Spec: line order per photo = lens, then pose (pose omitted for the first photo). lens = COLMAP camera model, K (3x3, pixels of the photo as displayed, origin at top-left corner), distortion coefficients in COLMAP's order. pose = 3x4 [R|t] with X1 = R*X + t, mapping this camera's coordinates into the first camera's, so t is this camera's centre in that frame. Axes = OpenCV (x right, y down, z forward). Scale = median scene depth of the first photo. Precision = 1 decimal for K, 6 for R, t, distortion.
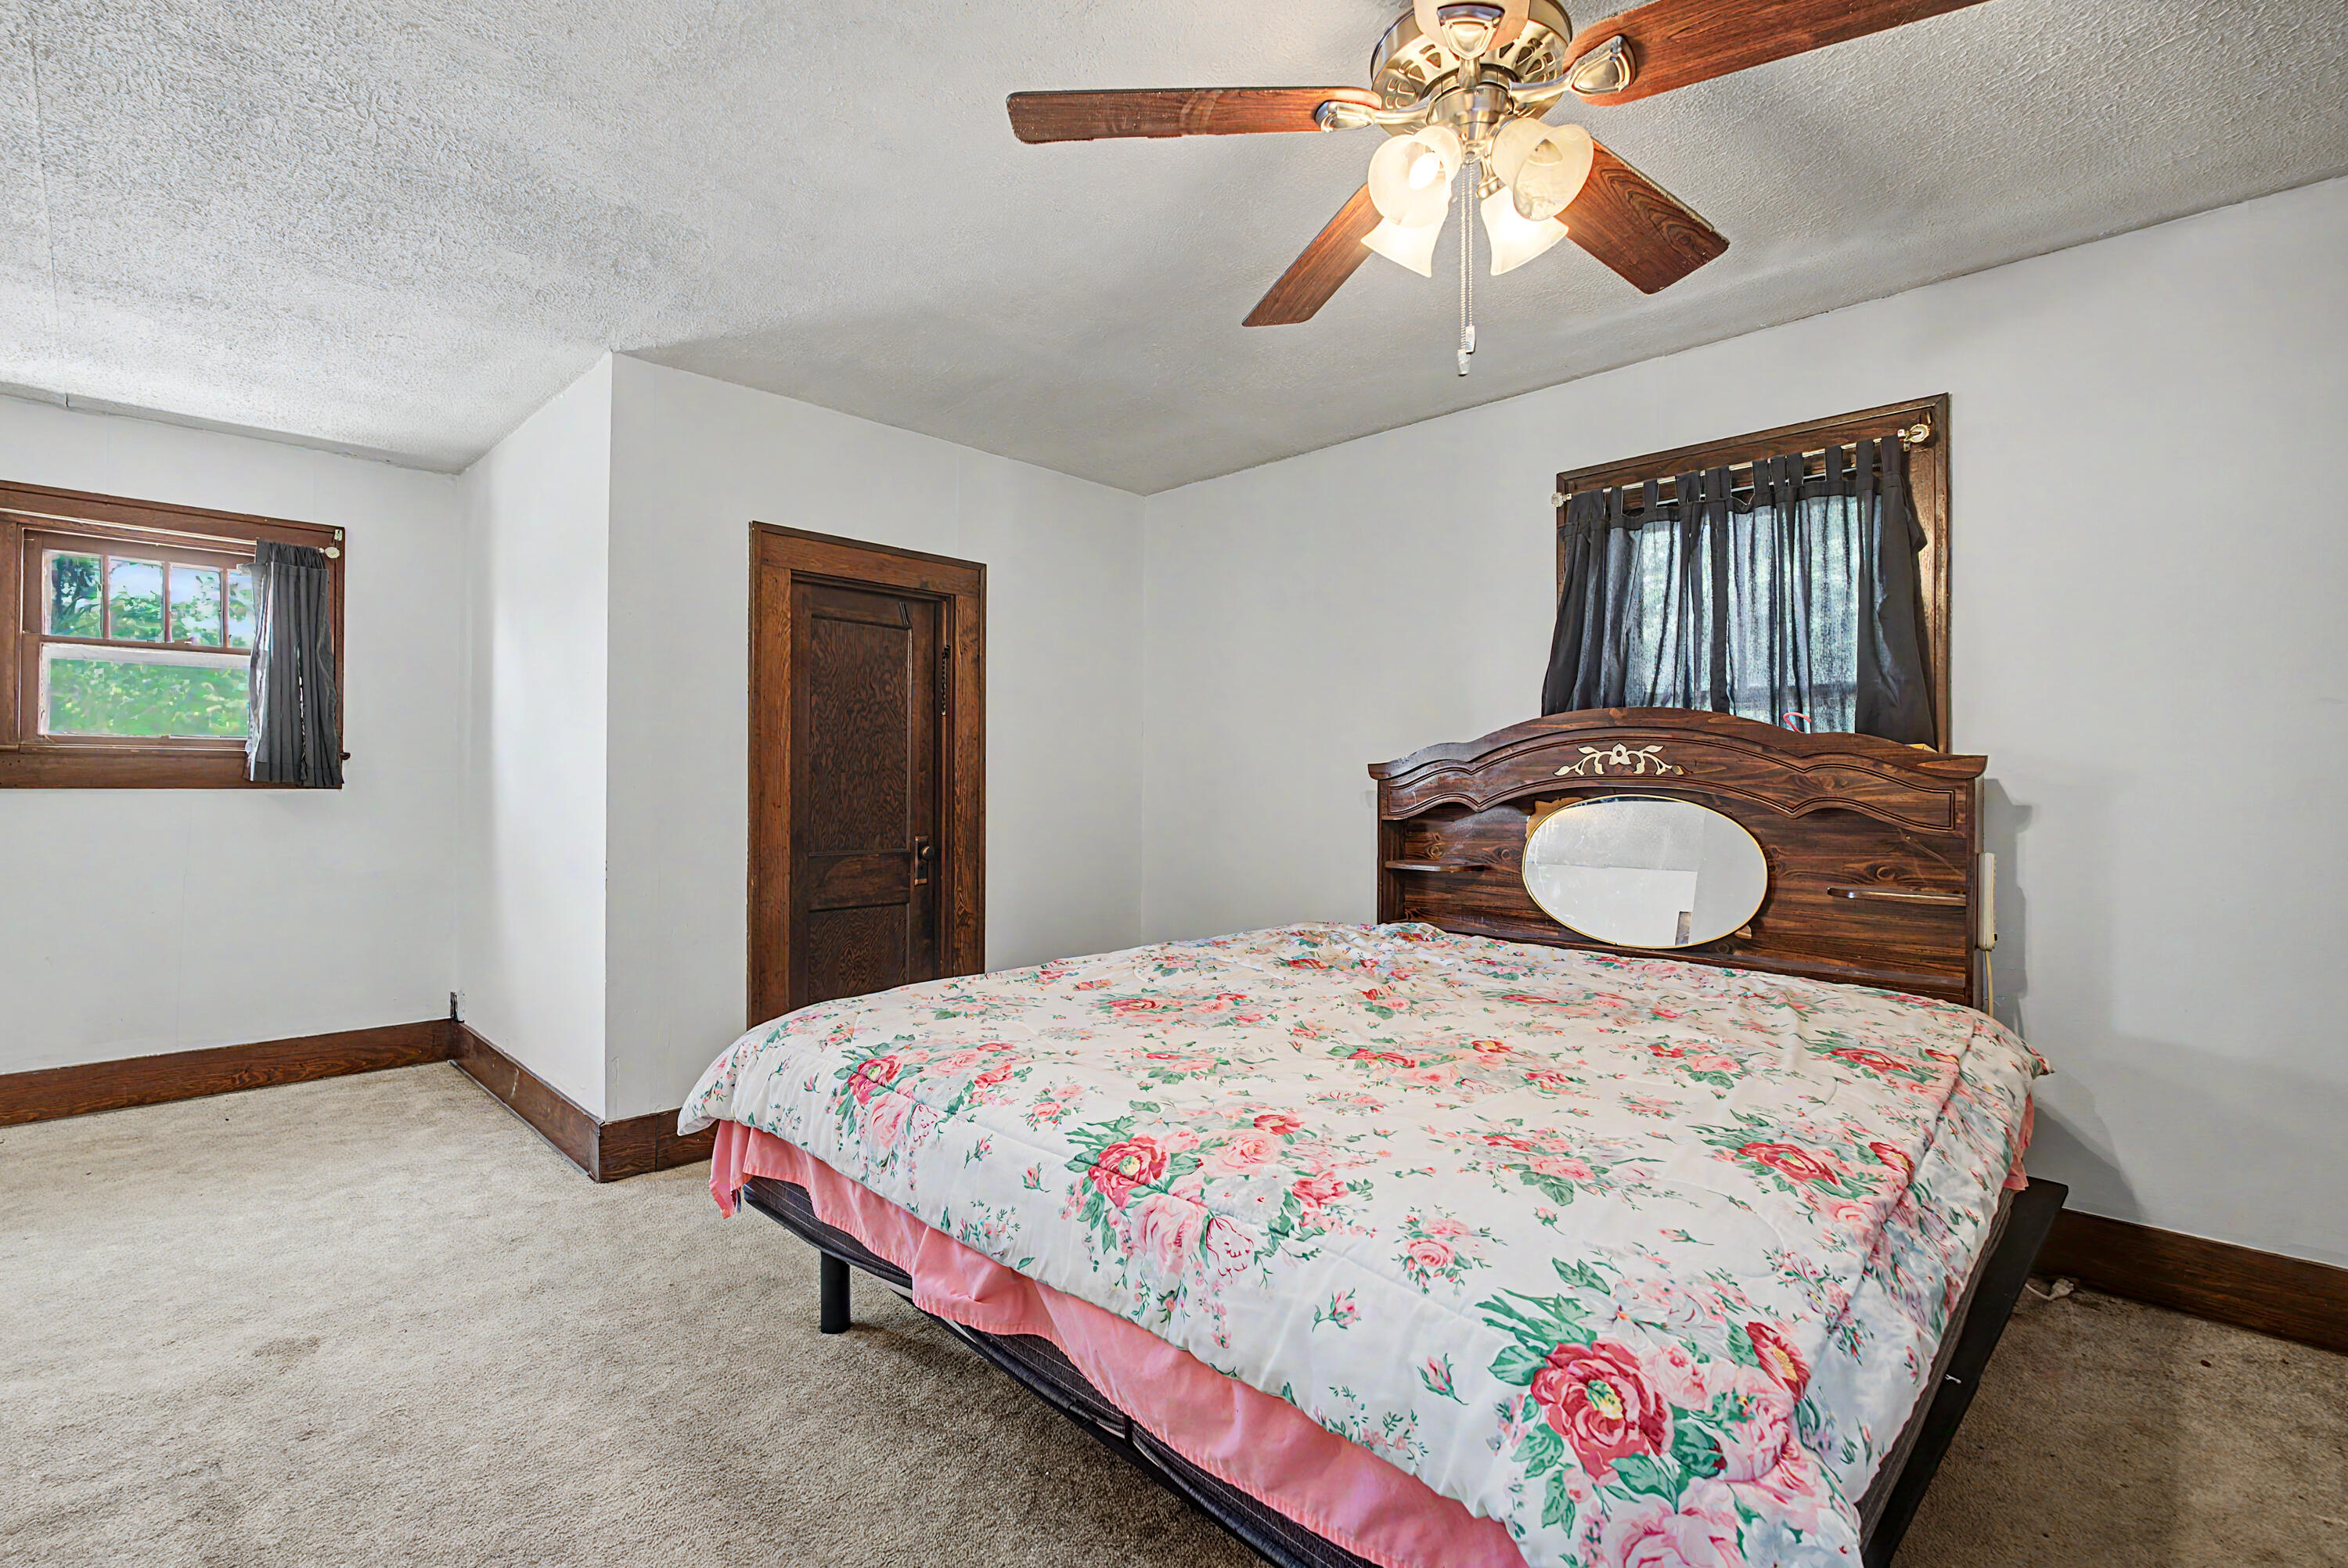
lens RADIAL K [[1049.7, 0, 1172.4], [0, 1049.7, 778.7], [0, 0, 1]] dist [-0.006932, 0.002206]
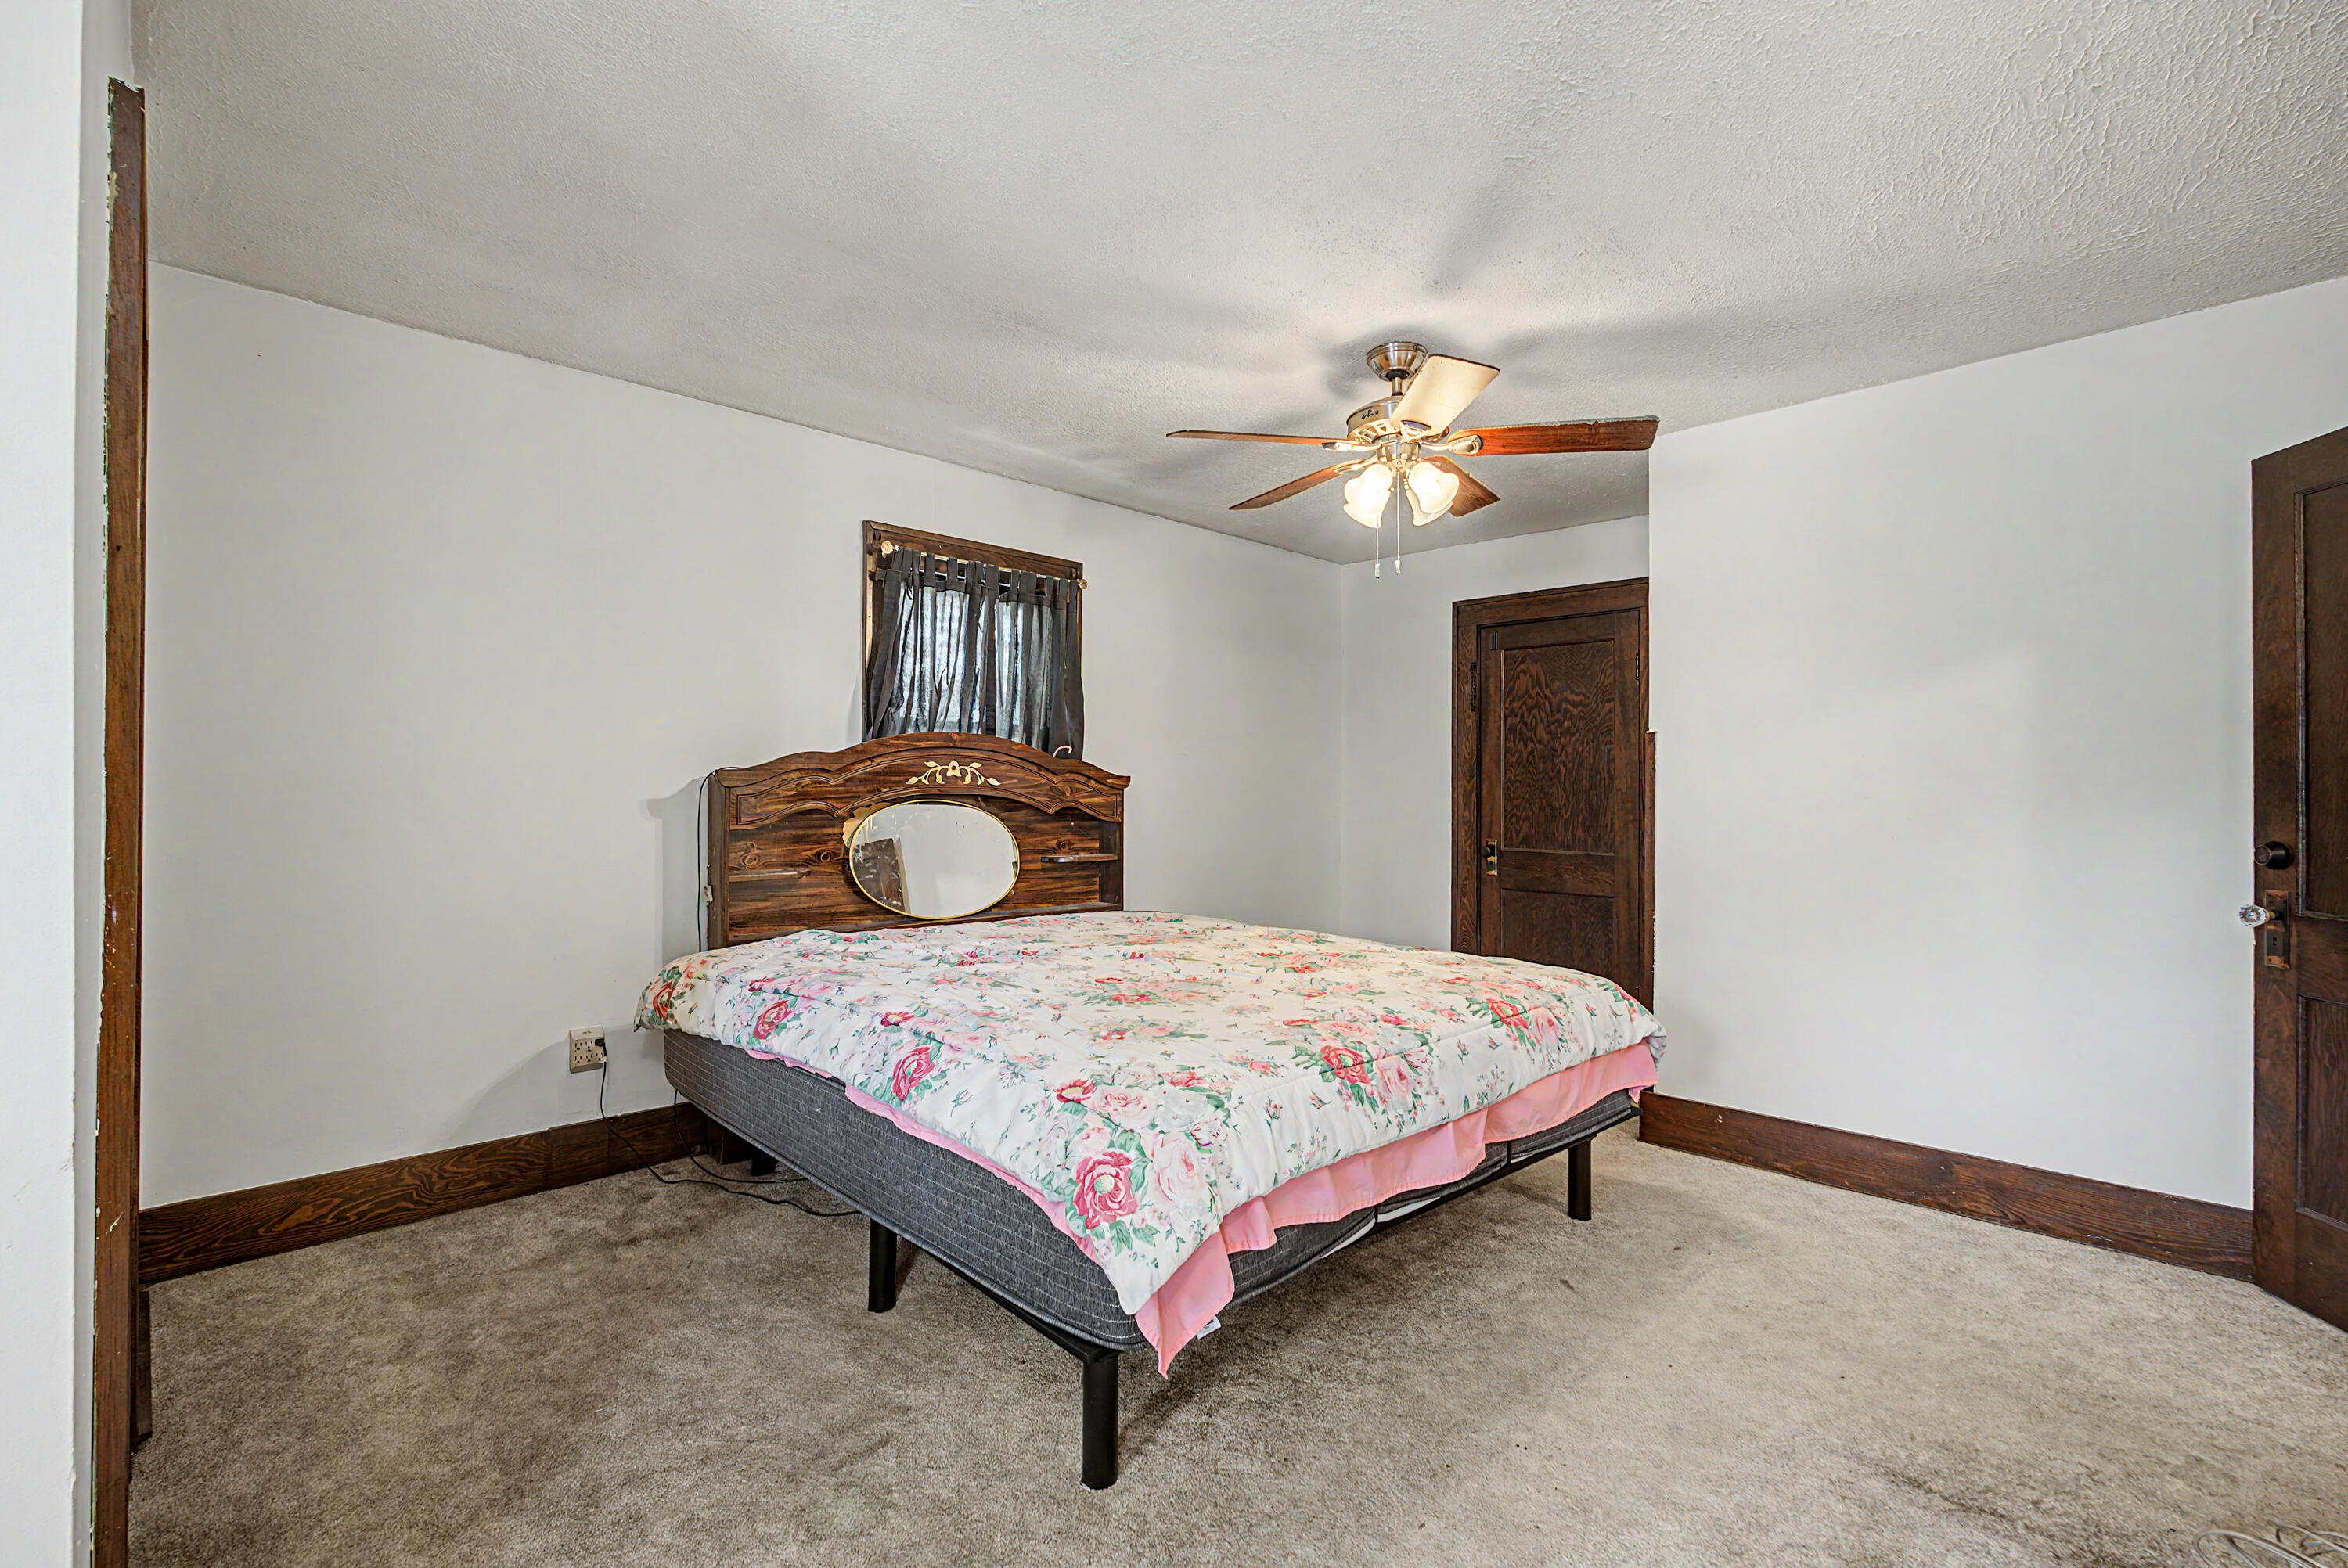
lens RADIAL K [[1052.3, 0, 1169.7], [0, 1052.3, 783.5], [0, 0, 1]] dist [0.002987, 0.000413]
pose [[0.017516, 0.002123, 0.999844, -0.917304], [-0.010055, 0.999948, -0.001947, -0.005298], [-0.999796, -0.010019, 0.017536, 0.765322]]
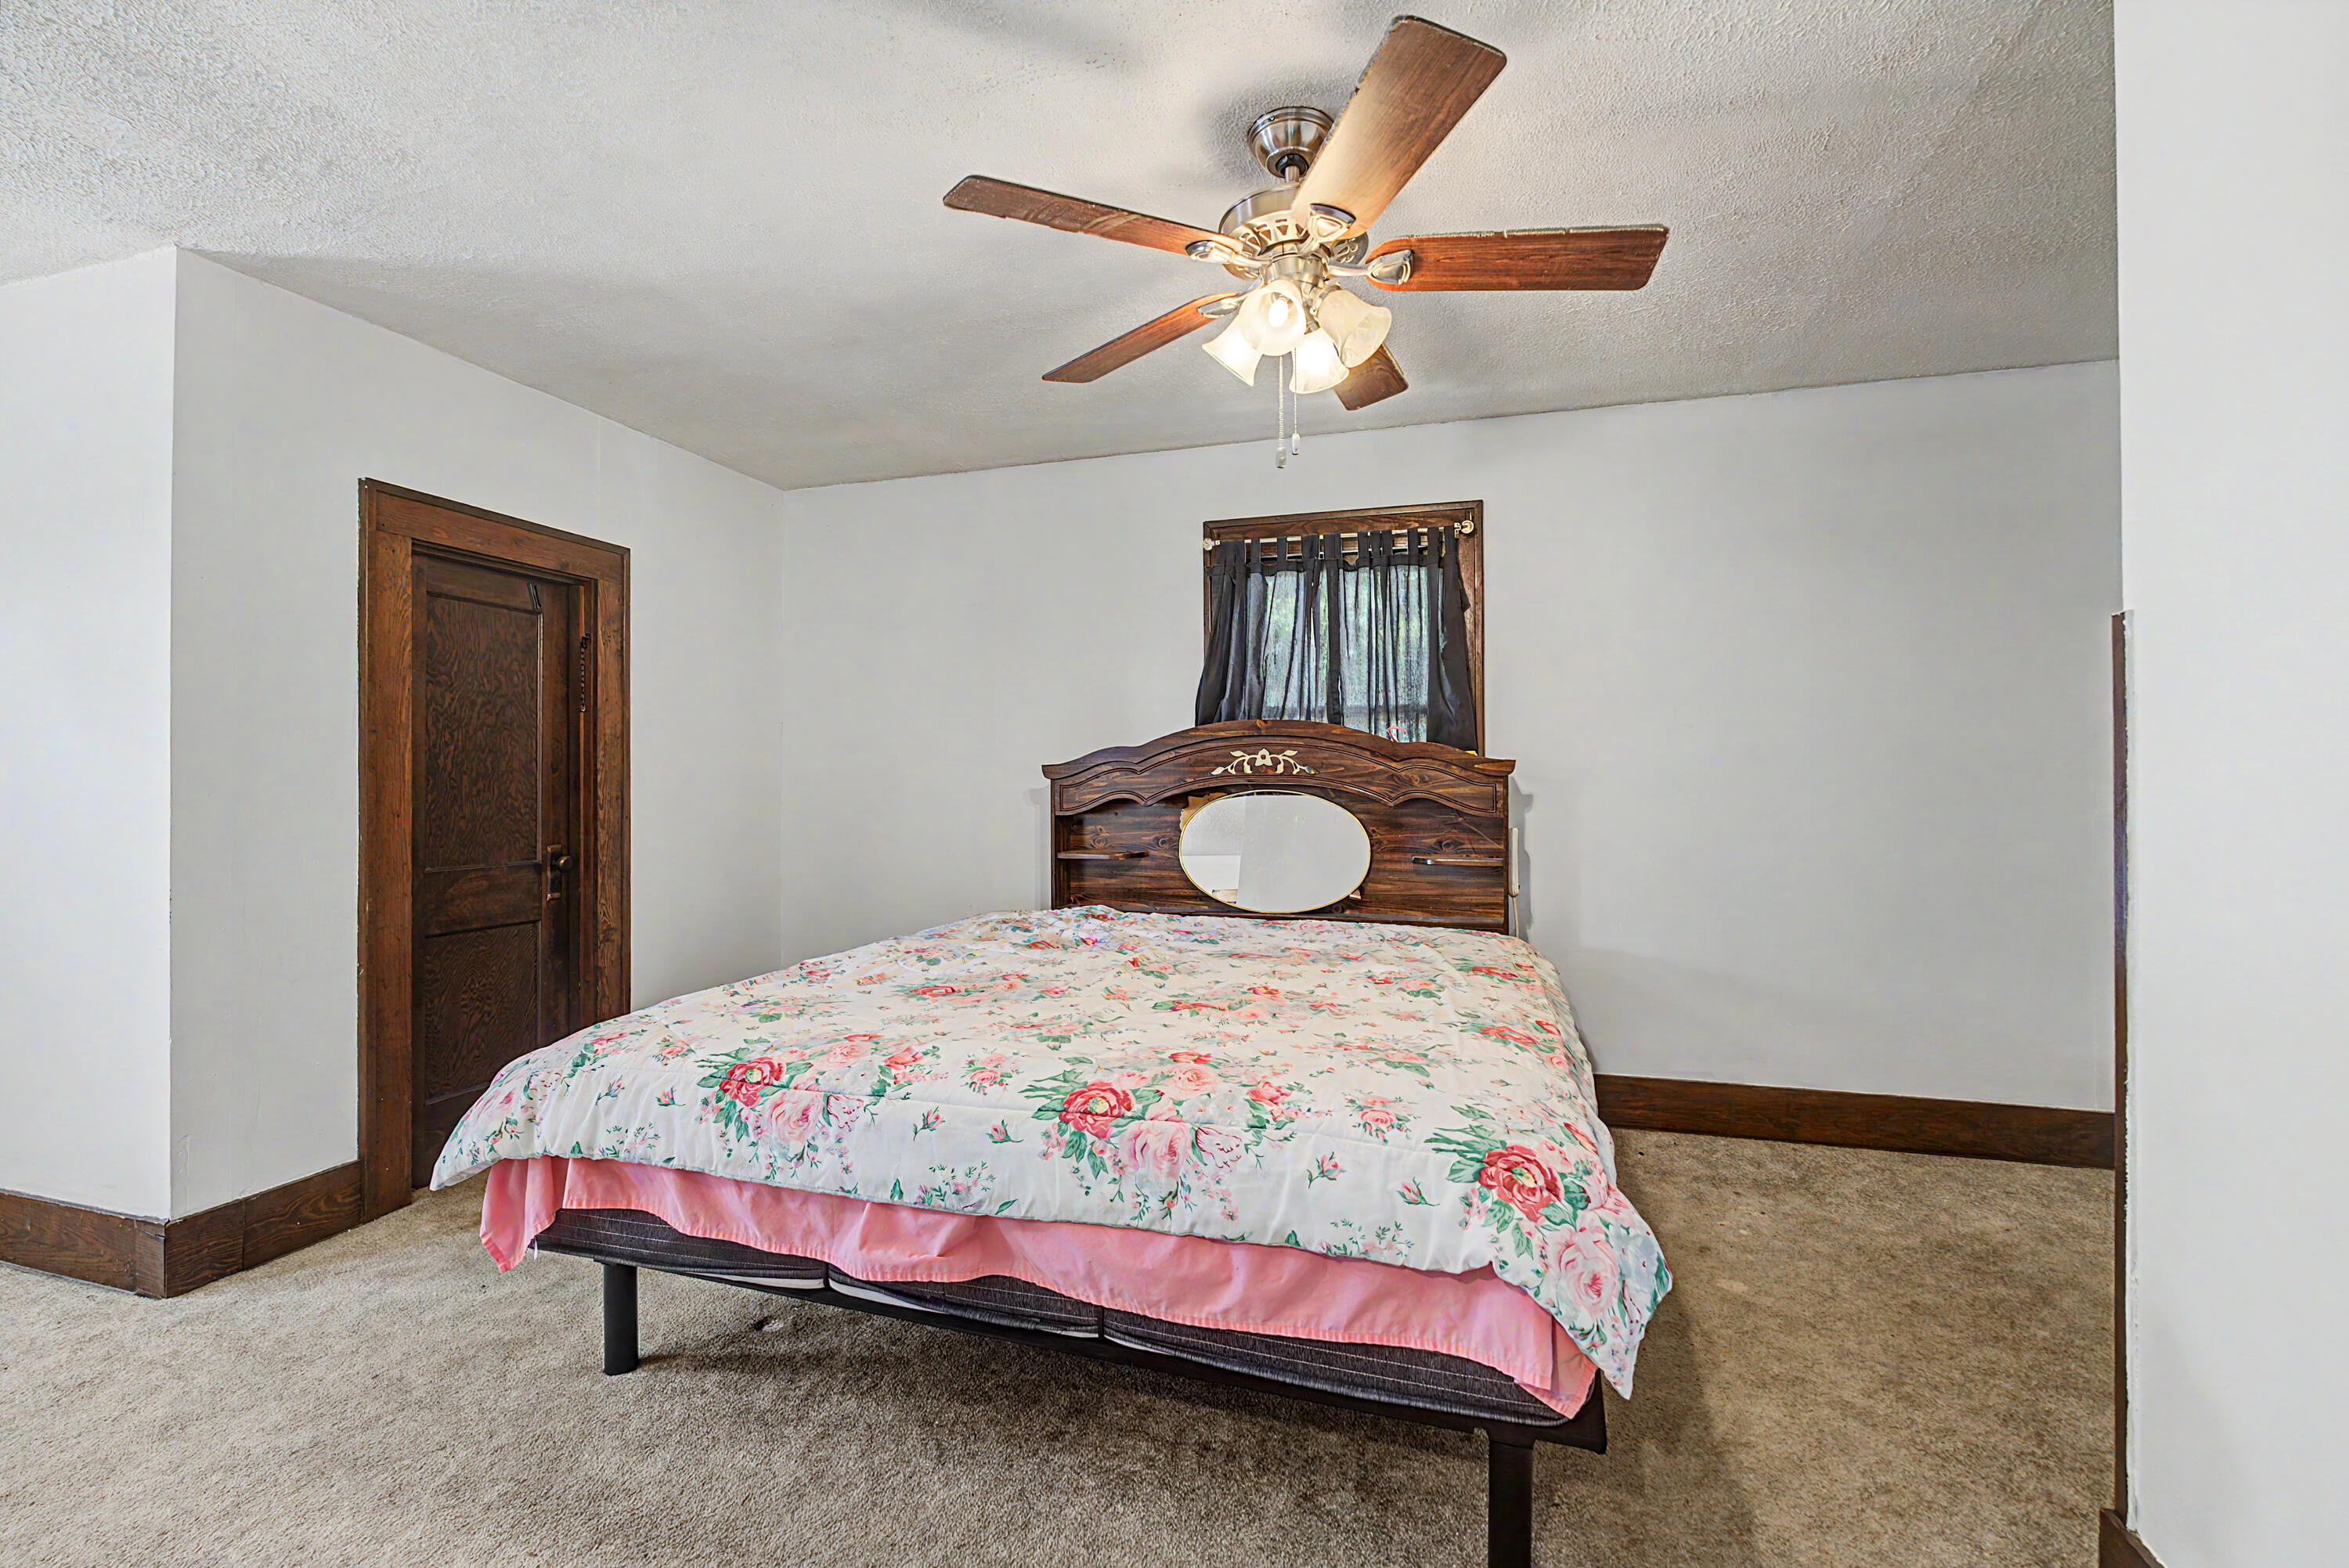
lens RADIAL K [[1050.2, 0, 1168.0], [0, 1050.2, 767.9], [0, 0, 1]] dist [-0.006932, 0.002206]
pose [[0.889872, -0.002111, 0.456205, -0.254244], [0.005898, 0.999959, -0.006877, -0.003147], [-0.456172, 0.008810, 0.889848, -0.050604]]
